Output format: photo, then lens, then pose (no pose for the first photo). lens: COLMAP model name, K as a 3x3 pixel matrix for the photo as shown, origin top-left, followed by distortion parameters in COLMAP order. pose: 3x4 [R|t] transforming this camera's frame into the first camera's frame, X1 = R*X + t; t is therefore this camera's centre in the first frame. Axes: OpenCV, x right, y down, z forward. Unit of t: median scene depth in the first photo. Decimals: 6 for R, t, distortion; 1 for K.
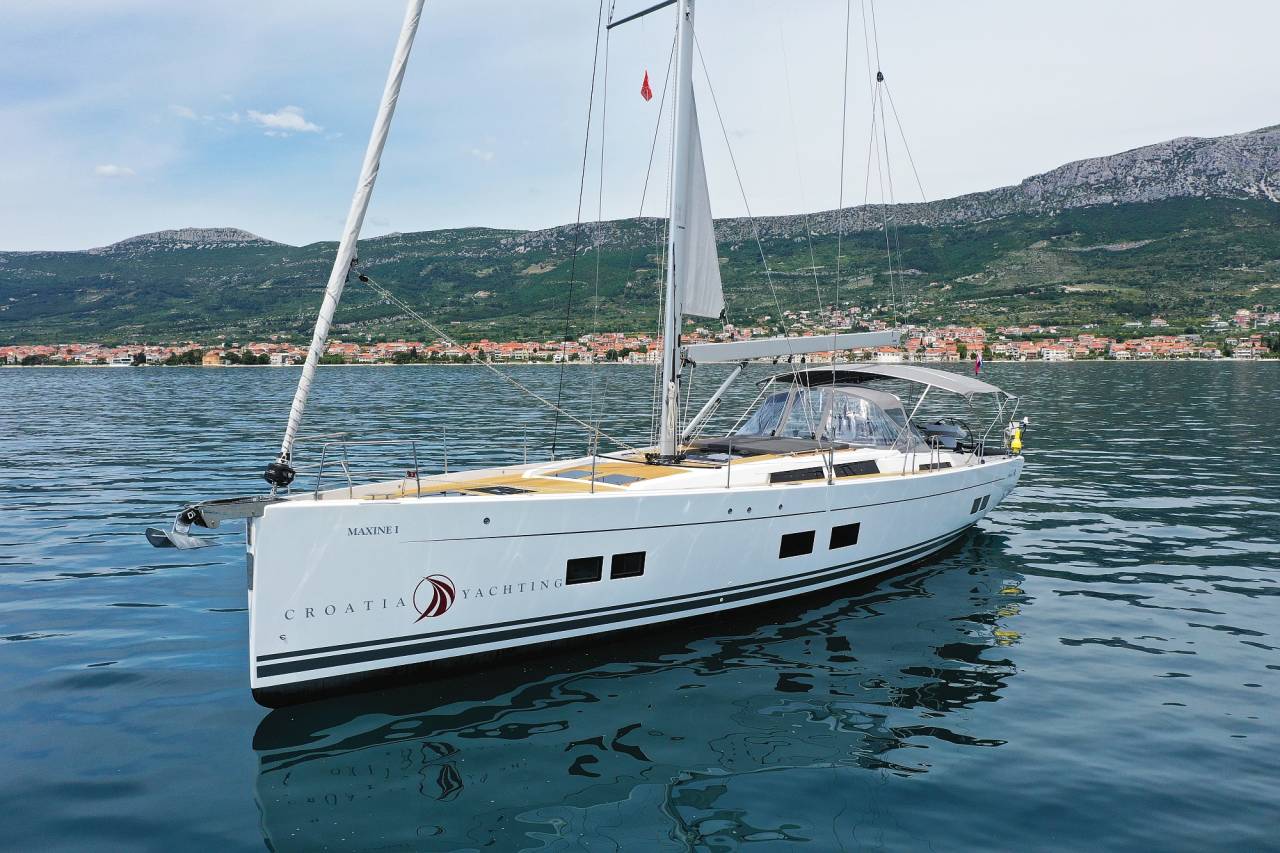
lens RADIAL K [[1048.6, 0, 637.9], [0, 1048.6, 395.9], [0, 0, 1]] dist [-0.017654, -0.006559]
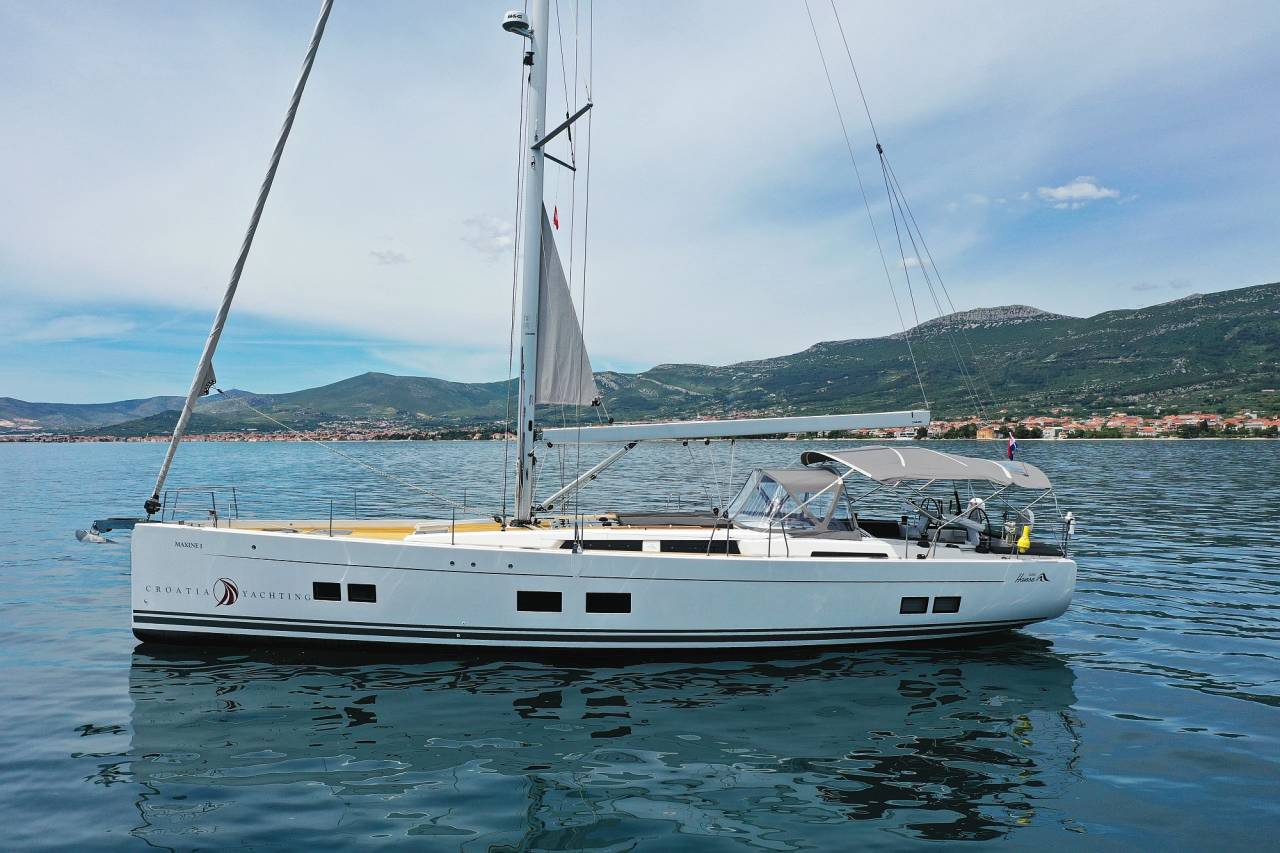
lens RADIAL K [[1054.8, 0, 640.0], [0, 1054.8, 426.5], [0, 0, 1]] dist [-0.014335, -0.011090]
pose [[0.693232, -0.005182, -0.720696, 0.108625], [-0.023888, 0.999260, -0.030162, -0.001868], [0.720319, 0.038125, 0.692595, 0.027404]]
